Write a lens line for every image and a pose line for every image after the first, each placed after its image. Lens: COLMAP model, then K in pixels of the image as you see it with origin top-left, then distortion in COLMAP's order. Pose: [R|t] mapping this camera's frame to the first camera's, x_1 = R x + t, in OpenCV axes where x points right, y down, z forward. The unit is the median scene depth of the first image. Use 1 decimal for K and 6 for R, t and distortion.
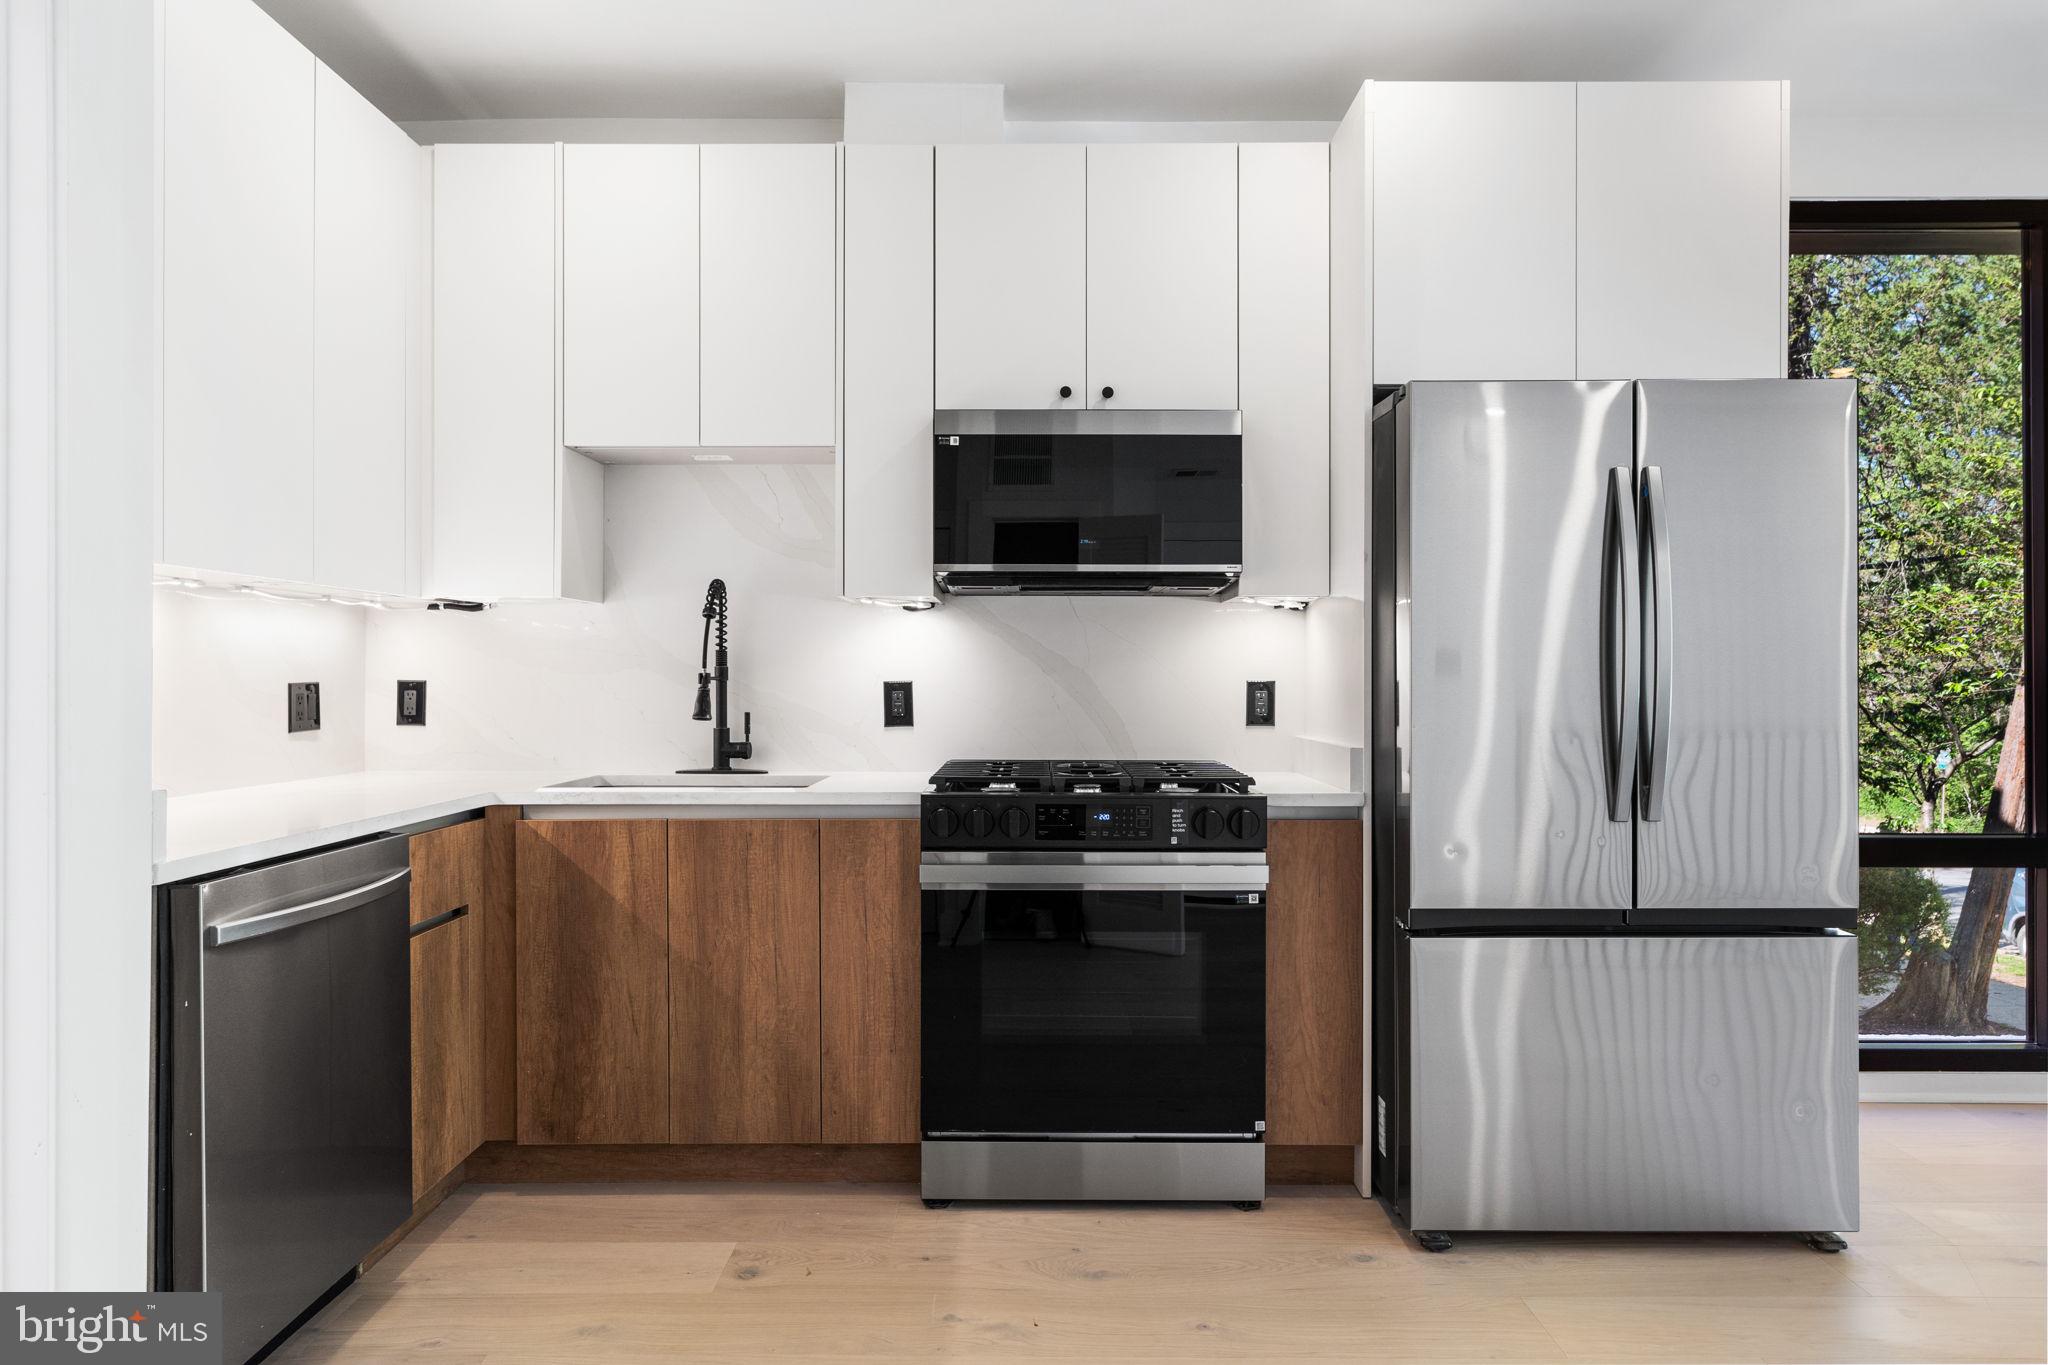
lens RADIAL K [[1204.2, 0, 1024.8], [0, 1204.2, 676.8], [0, 0, 1]] dist [-0.004605, 0.000569]
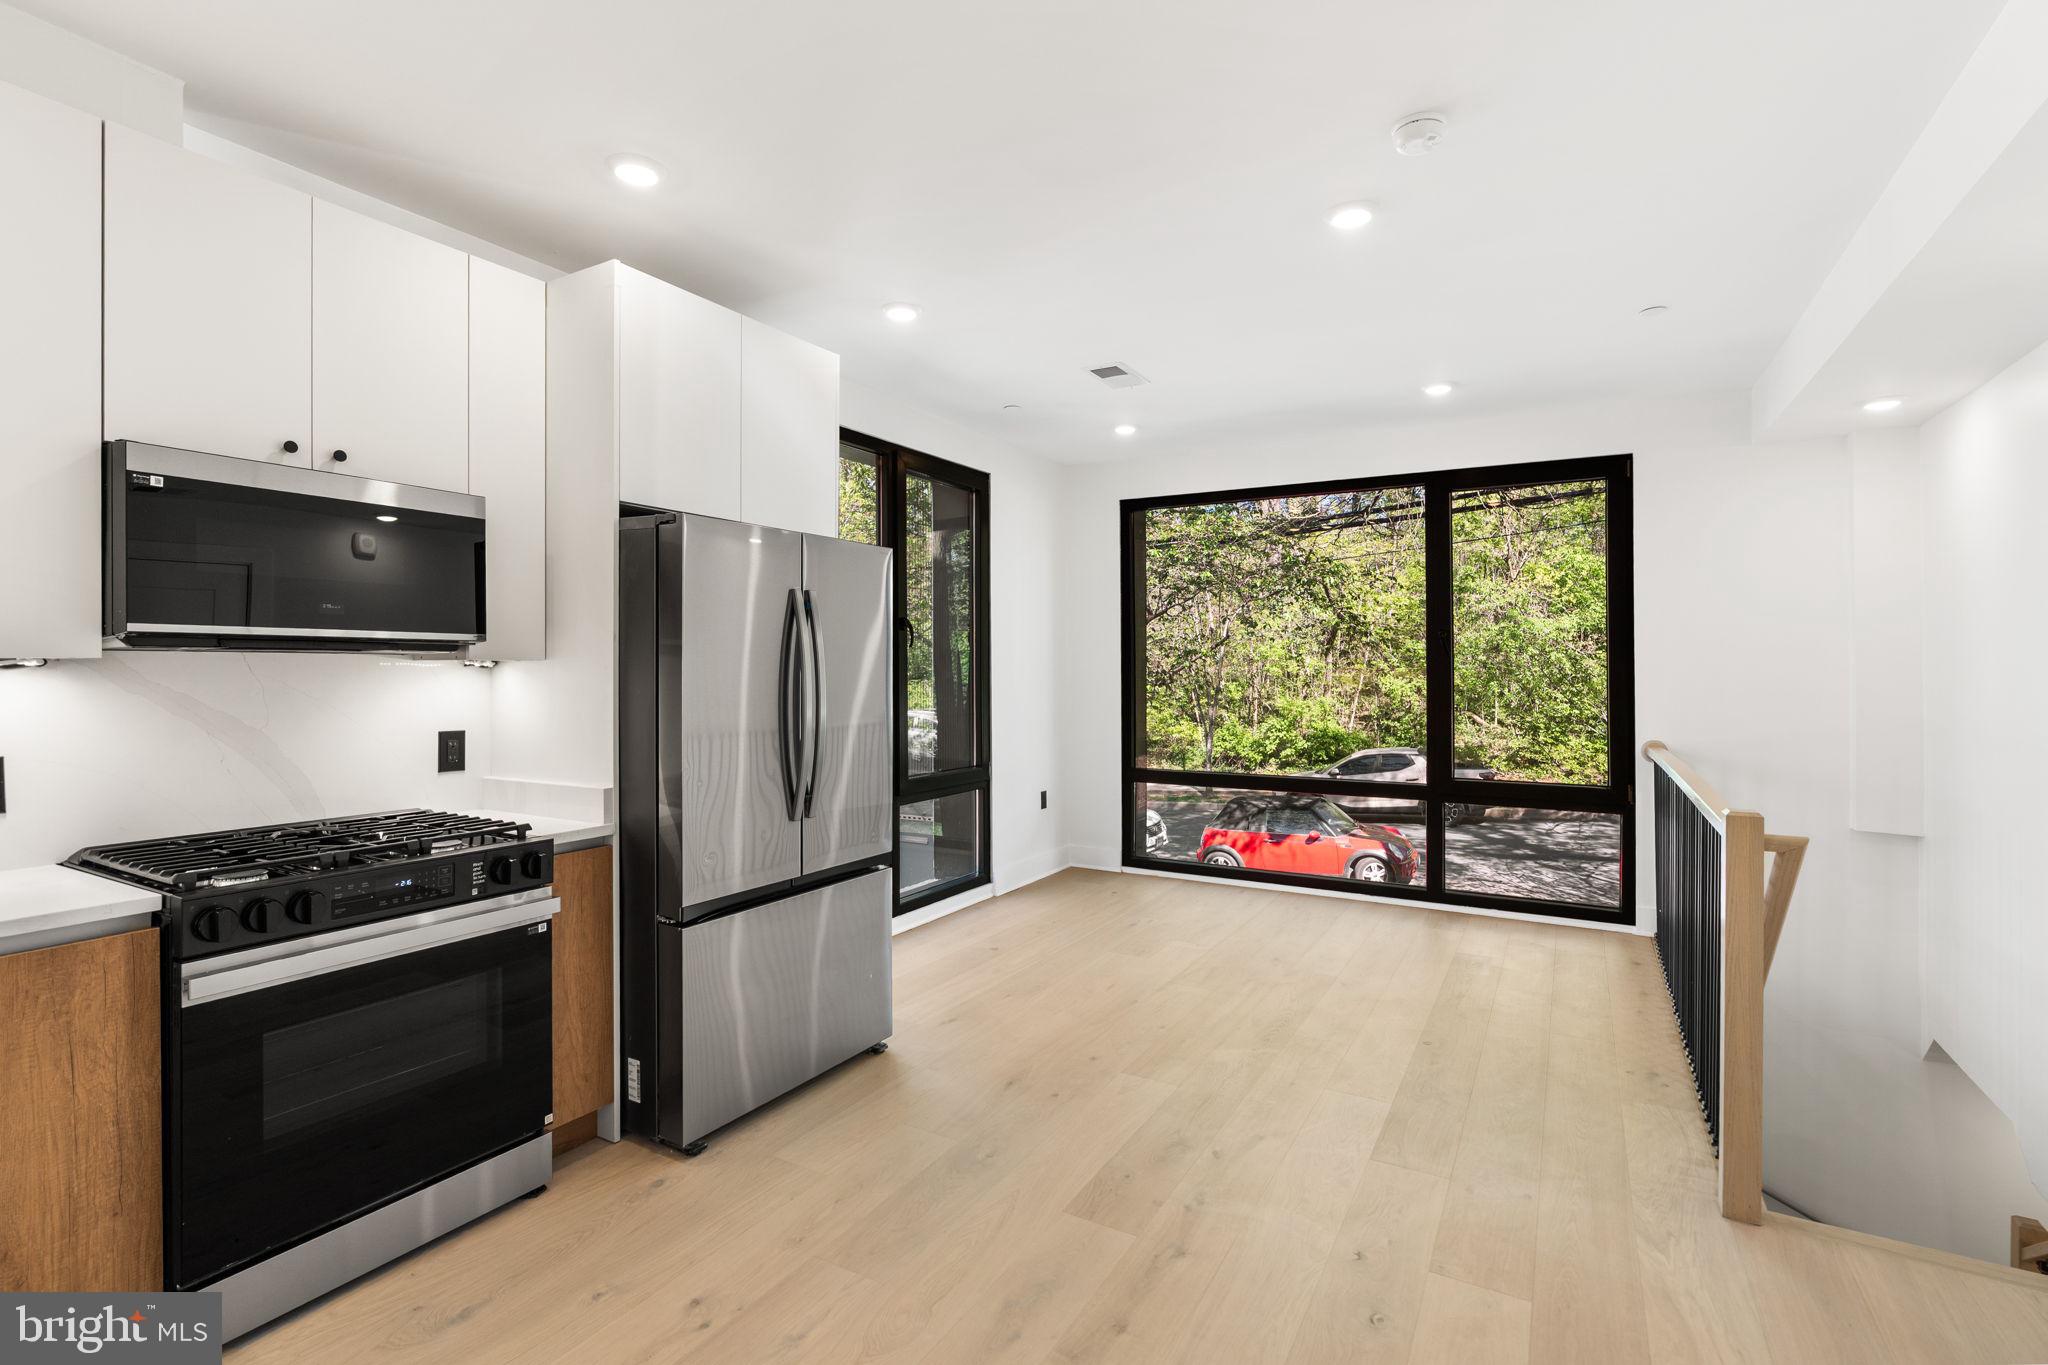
lens RADIAL K [[926.6, 0, 1022.3], [0, 926.6, 680.6], [0, 0, 1]] dist [-0.002468, 0.000825]
pose [[0.511737, -0.009164, 0.859093, -0.337523], [0.005354, 0.999958, 0.007478, -0.059075], [-0.859125, 0.000773, 0.511764, 0.136652]]
